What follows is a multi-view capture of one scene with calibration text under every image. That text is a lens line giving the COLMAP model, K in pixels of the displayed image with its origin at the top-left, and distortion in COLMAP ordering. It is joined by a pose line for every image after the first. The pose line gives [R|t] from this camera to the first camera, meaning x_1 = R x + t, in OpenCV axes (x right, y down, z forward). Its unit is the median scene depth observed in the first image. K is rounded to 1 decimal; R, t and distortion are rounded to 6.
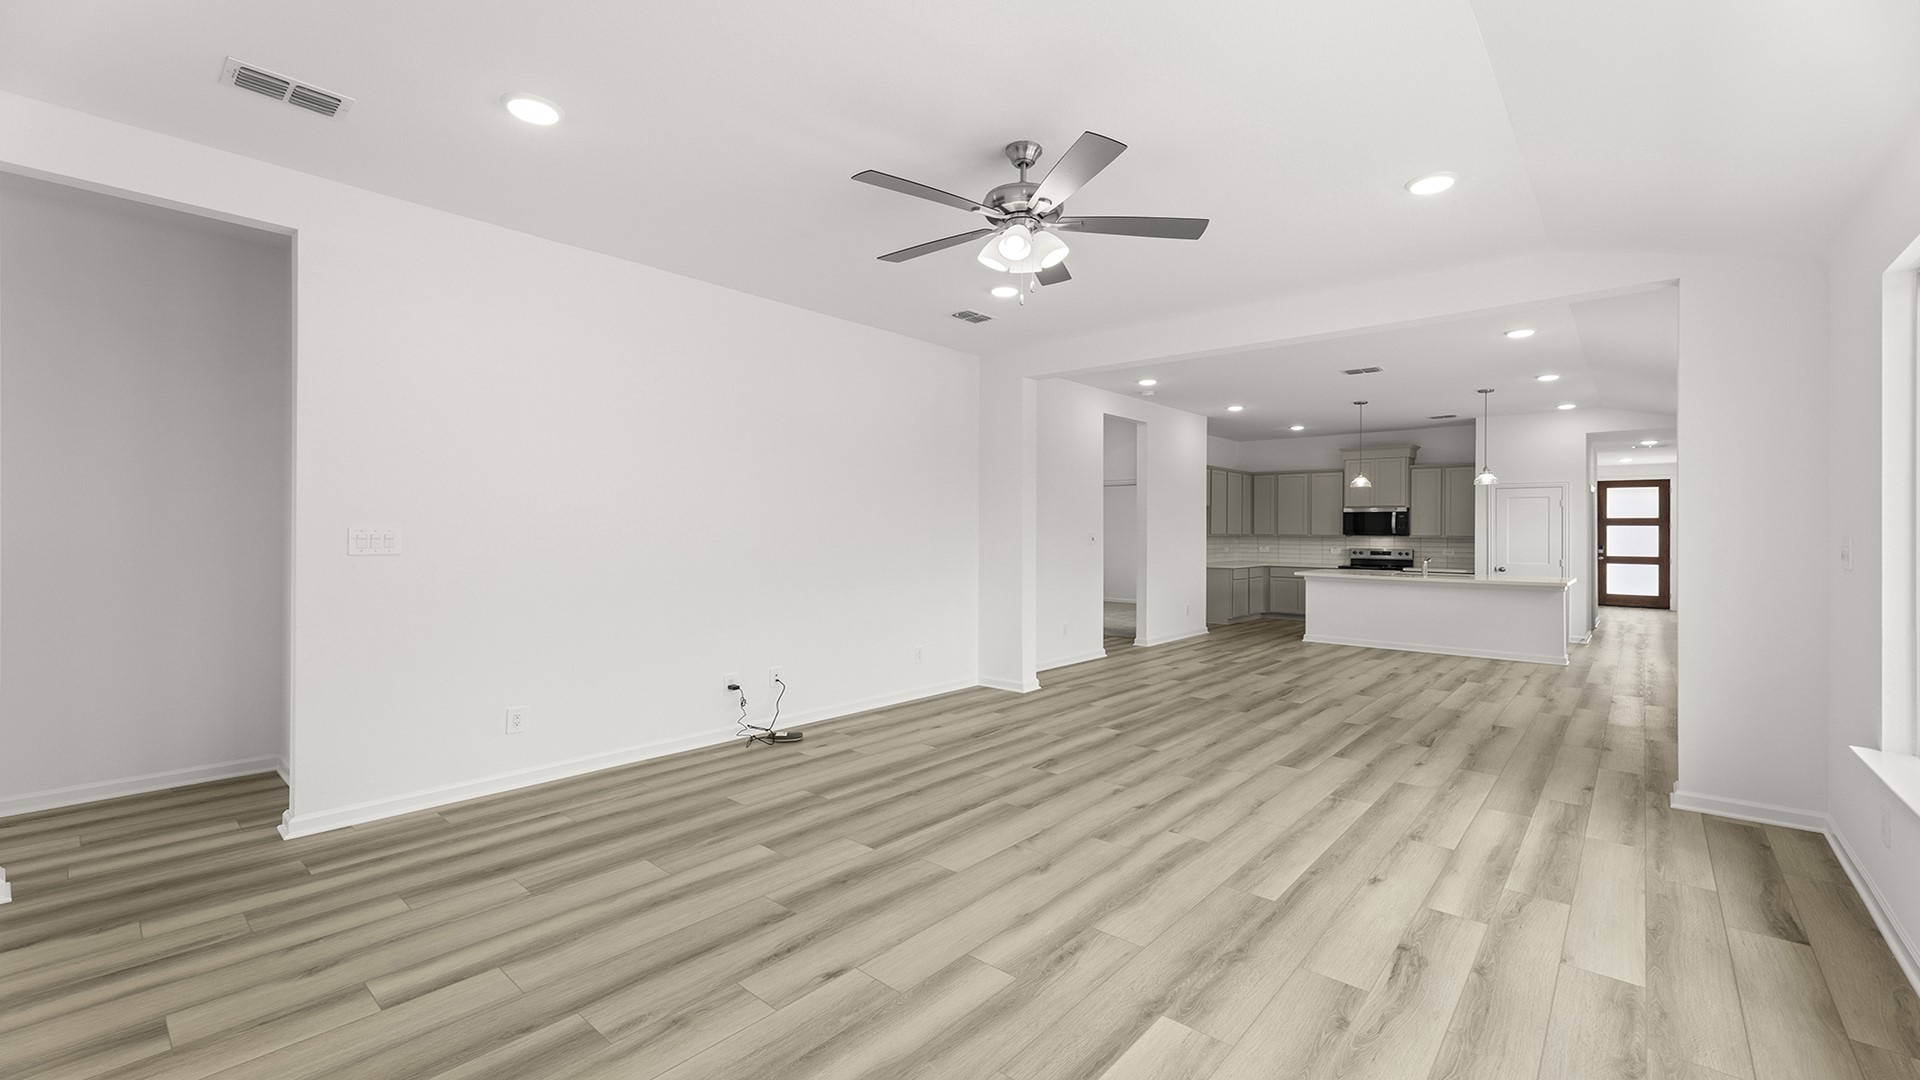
lens RADIAL K [[772.7, 0, 953.2], [0, 772.7, 524.1], [0, 0, 1]] dist [0.004237, -0.000997]
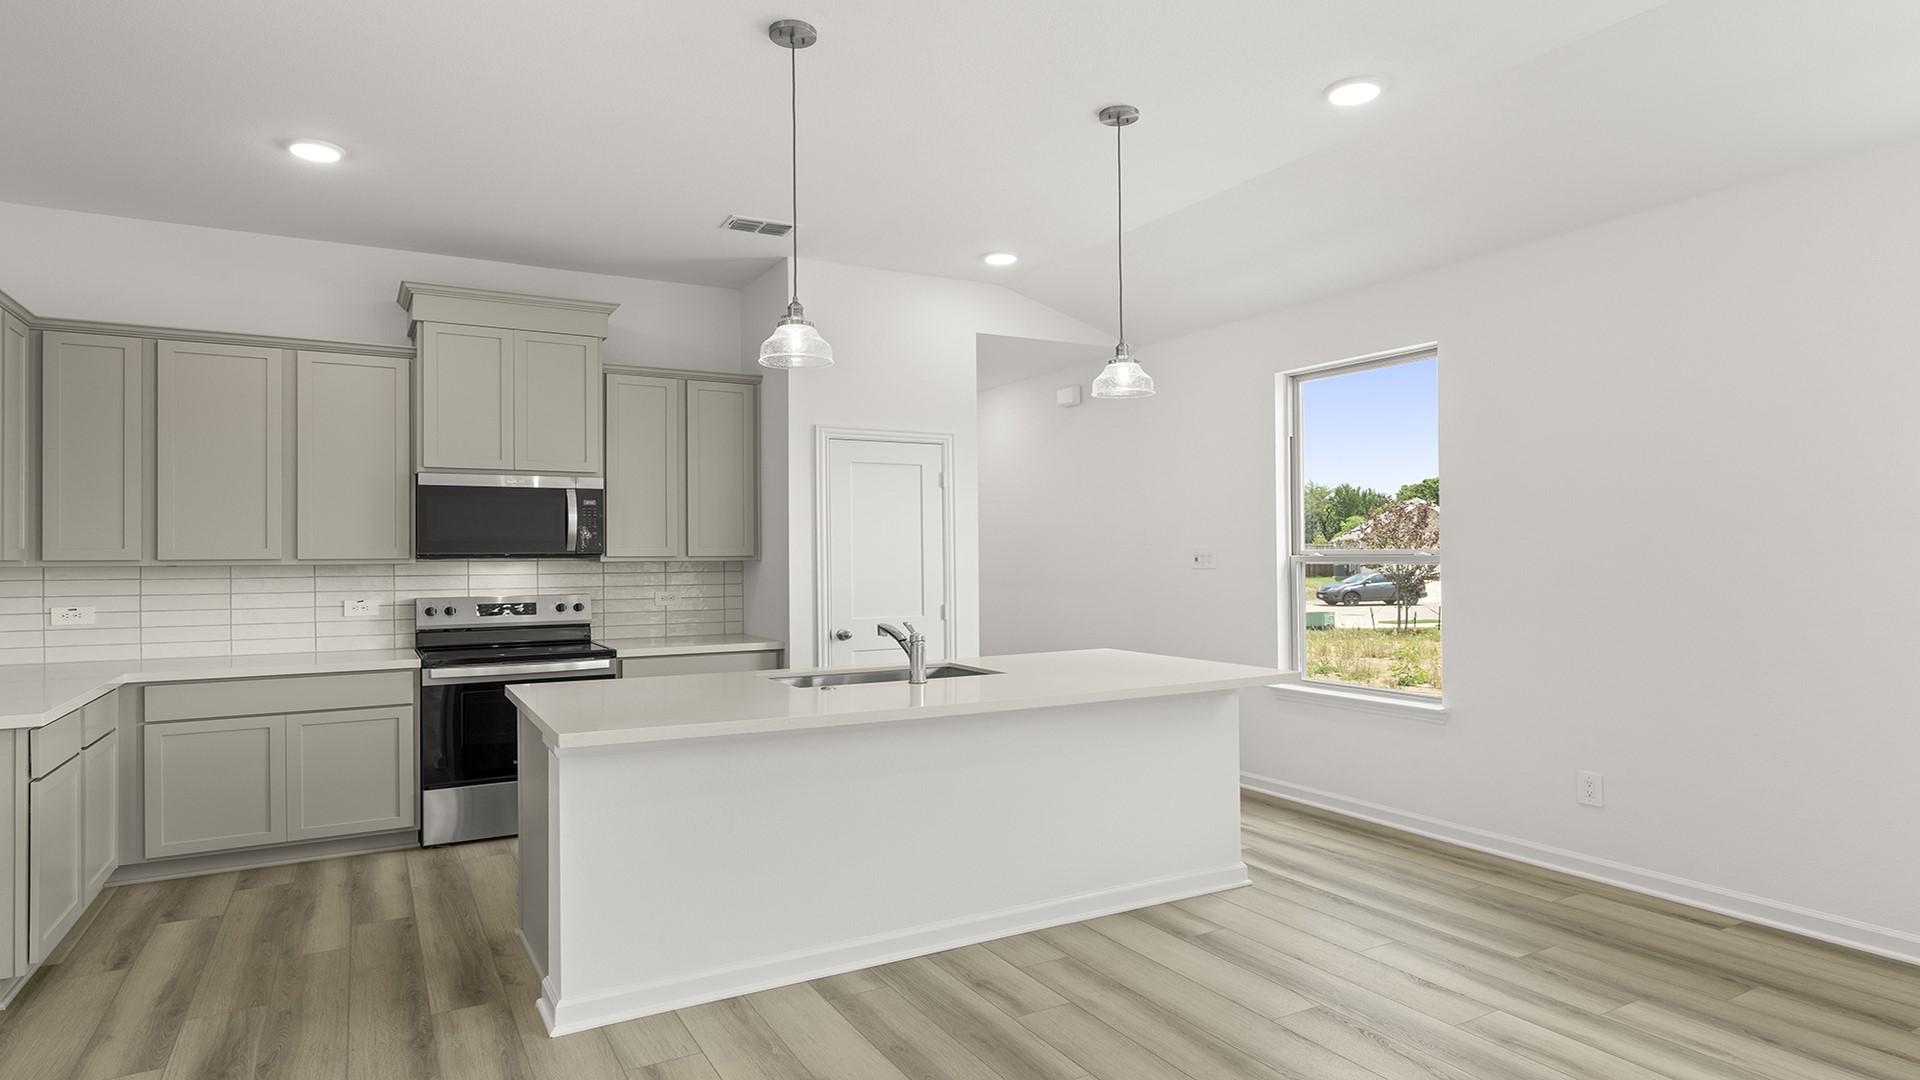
lens RADIAL K [[1054.2, 0, 974.6], [0, 1054.2, 542.5], [0, 0, 1]] dist [0.000556, -0.005583]
pose [[0.313861, 0.001695, 0.949467, 0.216399], [0.001256, 0.999997, -0.002201, 0.011601], [-0.949468, 0.001883, 0.313858, 0.834988]]
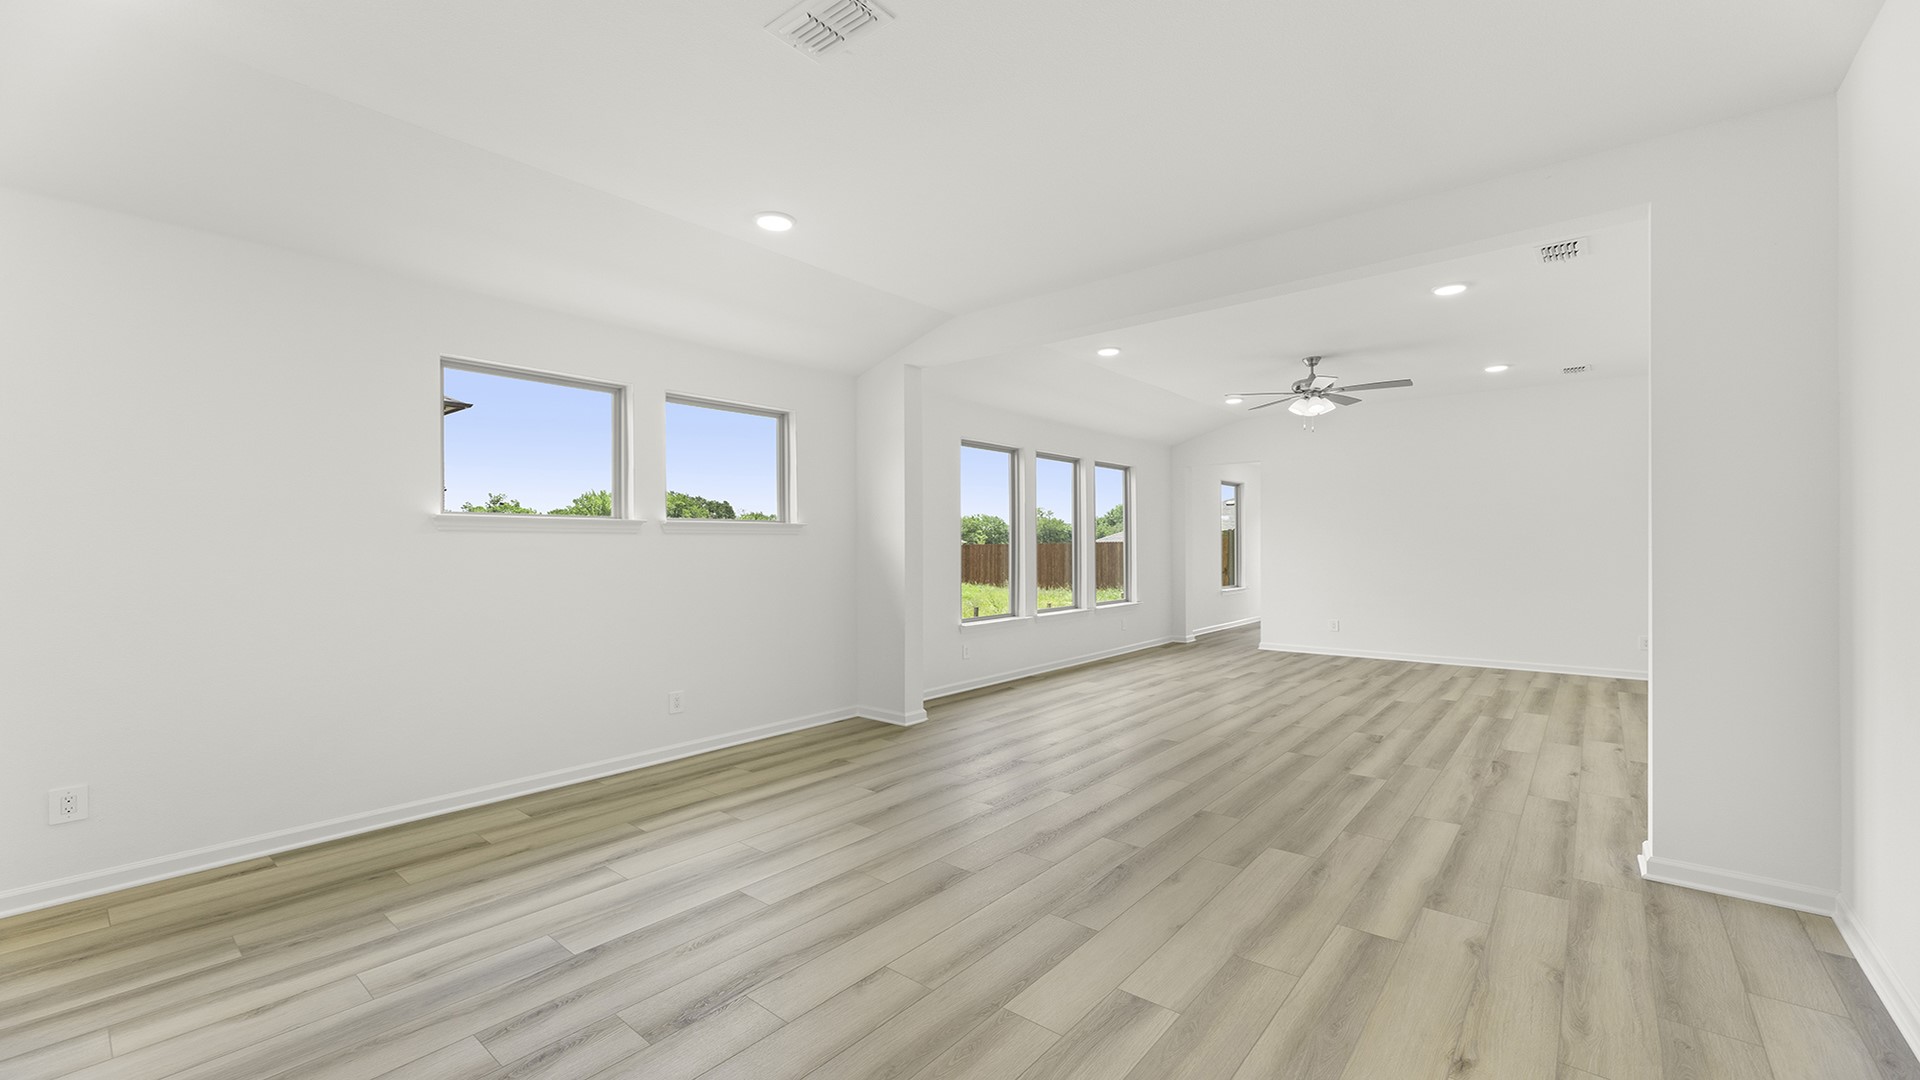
lens RADIAL K [[772.7, 0, 946.0], [0, 772.7, 529.5], [0, 0, 1]] dist [0.004237, -0.000997]
pose [[-0.999644, -0.002723, -0.026539, 0.389944], [-0.001958, 0.999584, -0.028786, 0.015161], [0.026606, -0.028724, -0.999233, 1.052587]]
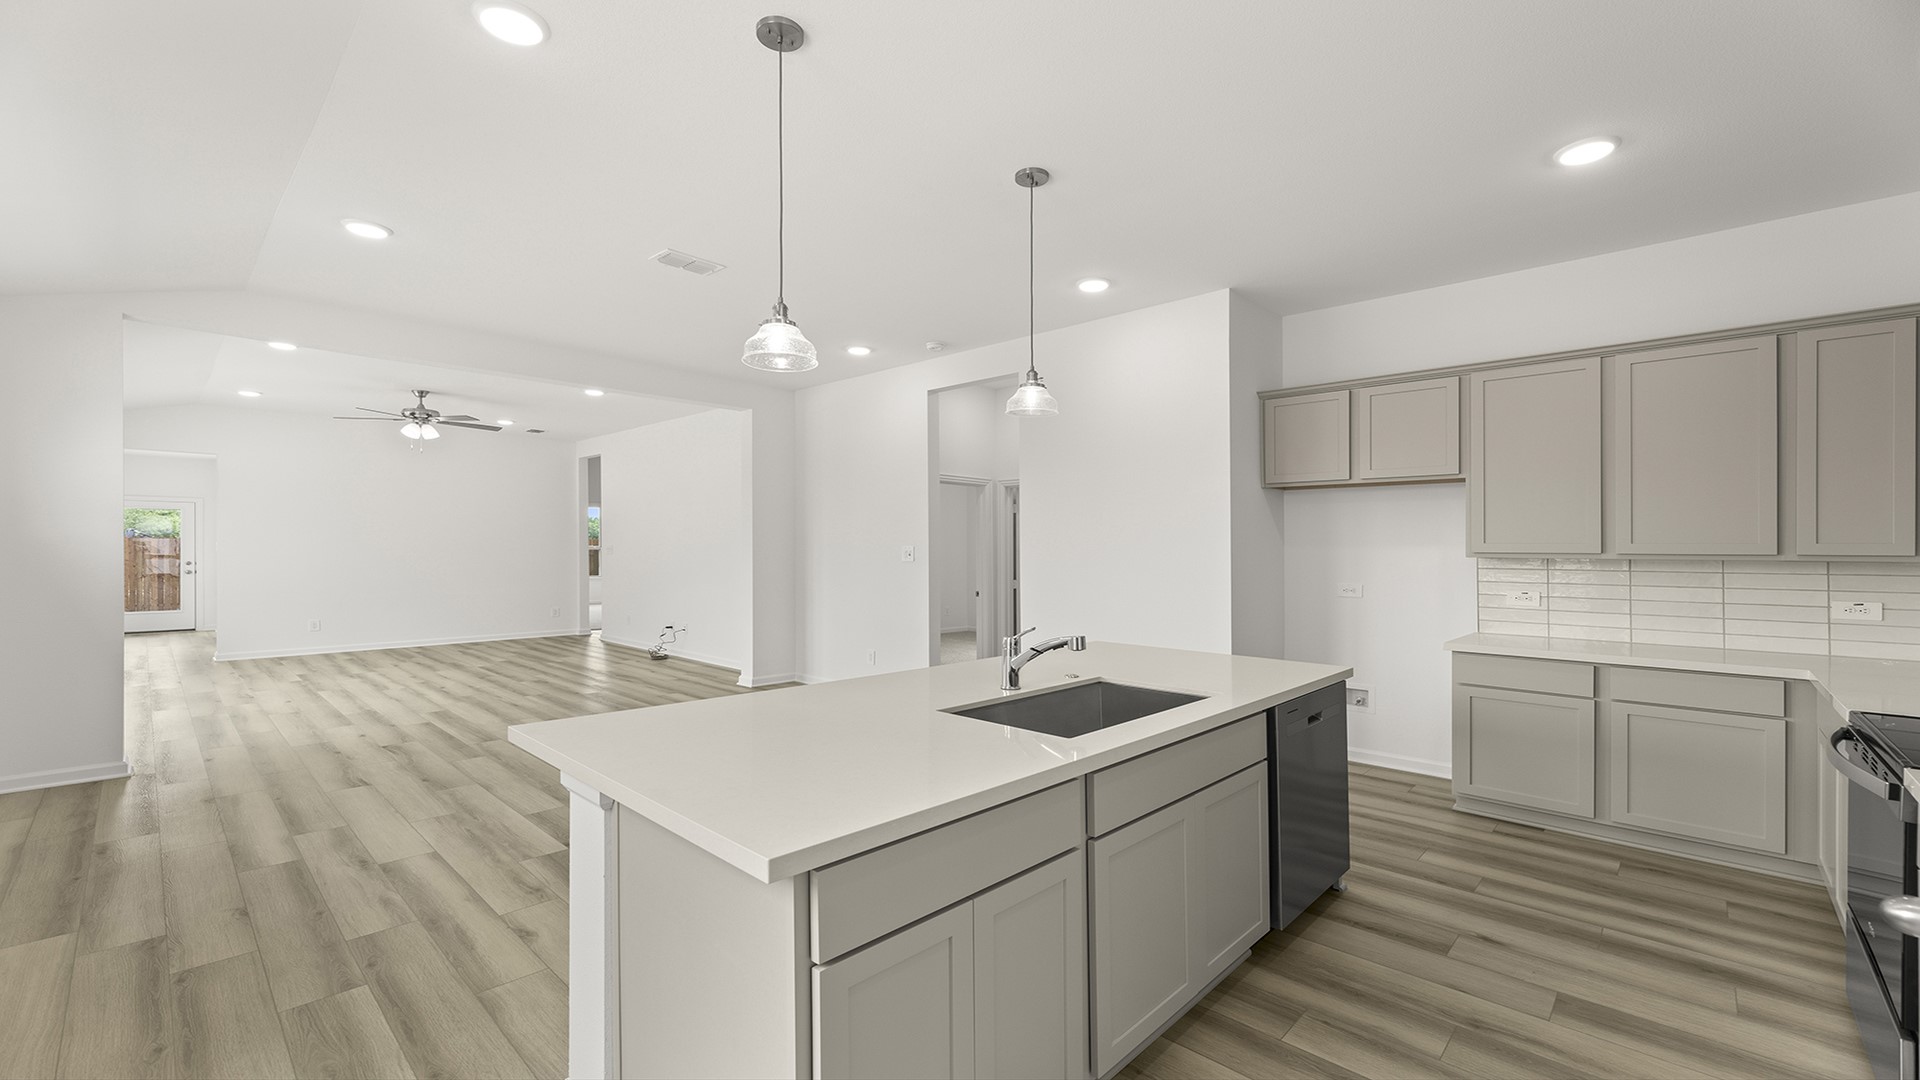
lens RADIAL K [[772.7, 0, 990.8], [0, 772.7, 548.5], [0, 0, 1]] dist [0.004237, -0.000997]
pose [[-0.011847, -0.004571, -0.999919, 0.885924], [0.004393, 0.999980, -0.004624, 0.014493], [0.999920, -0.004448, -0.011827, 0.982307]]
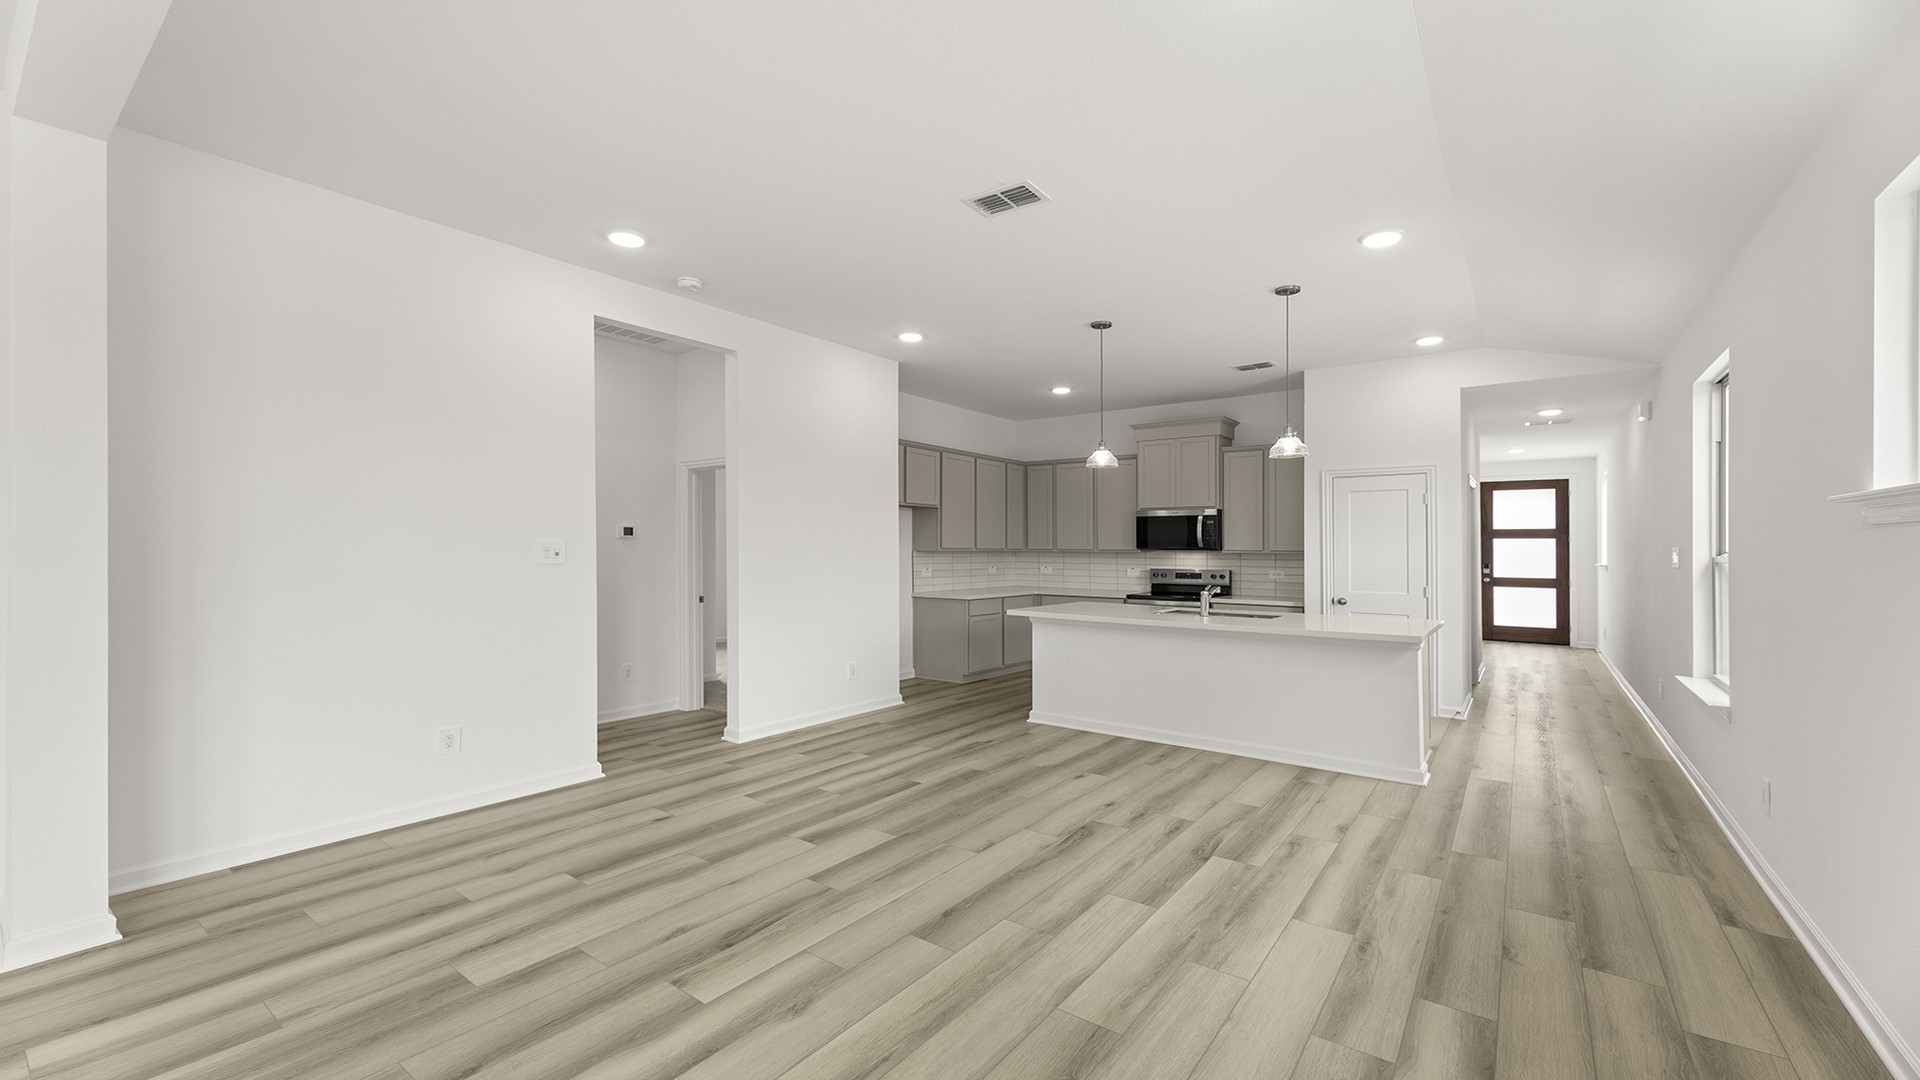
lens RADIAL K [[772.7, 0, 949.3], [0, 772.7, 528.0], [0, 0, 1]] dist [0.004237, -0.000997]
pose [[0.996257, 0.003212, 0.086378, 0.357582], [-0.001624, 0.999828, -0.018451, 0.010317], [-0.086422, 0.018241, 0.996092, 0.419365]]
